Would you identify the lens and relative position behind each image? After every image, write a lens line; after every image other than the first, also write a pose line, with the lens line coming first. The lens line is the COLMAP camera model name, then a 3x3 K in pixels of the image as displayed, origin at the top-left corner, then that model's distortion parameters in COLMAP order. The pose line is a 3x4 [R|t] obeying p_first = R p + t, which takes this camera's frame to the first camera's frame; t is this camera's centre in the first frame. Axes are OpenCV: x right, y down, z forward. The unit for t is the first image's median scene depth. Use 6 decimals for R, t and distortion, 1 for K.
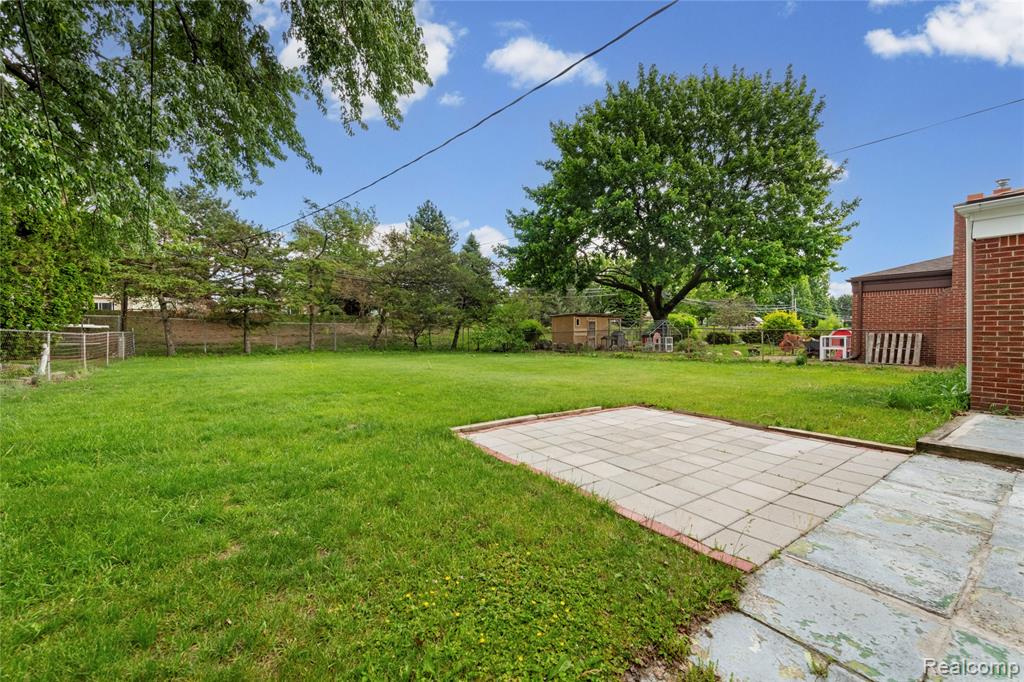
lens RADIAL K [[407.4, 0, 511.5], [0, 407.4, 337.6], [0, 0, 1]] dist [0.000744, 0.000041]
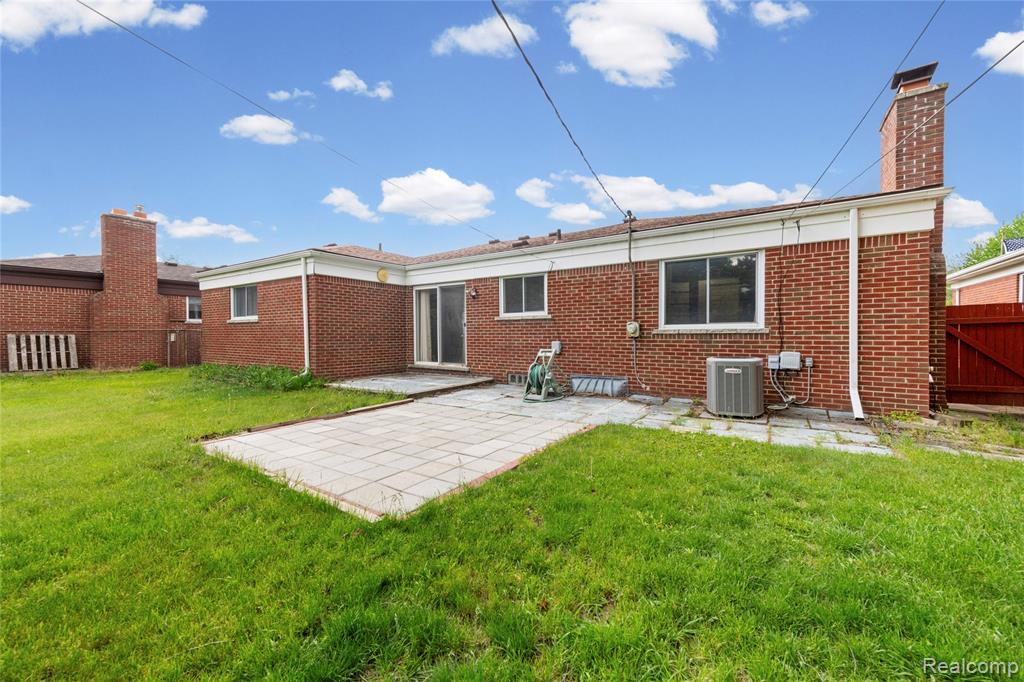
lens RADIAL K [[407.4, 0, 508.1], [0, 407.4, 334.1], [0, 0, 1]] dist [0.000744, 0.000041]
pose [[-0.360353, -0.001272, 0.932815, -0.259561], [0.013892, 0.999881, 0.006731, -0.004487], [-0.932713, 0.015384, -0.360292, 0.389717]]
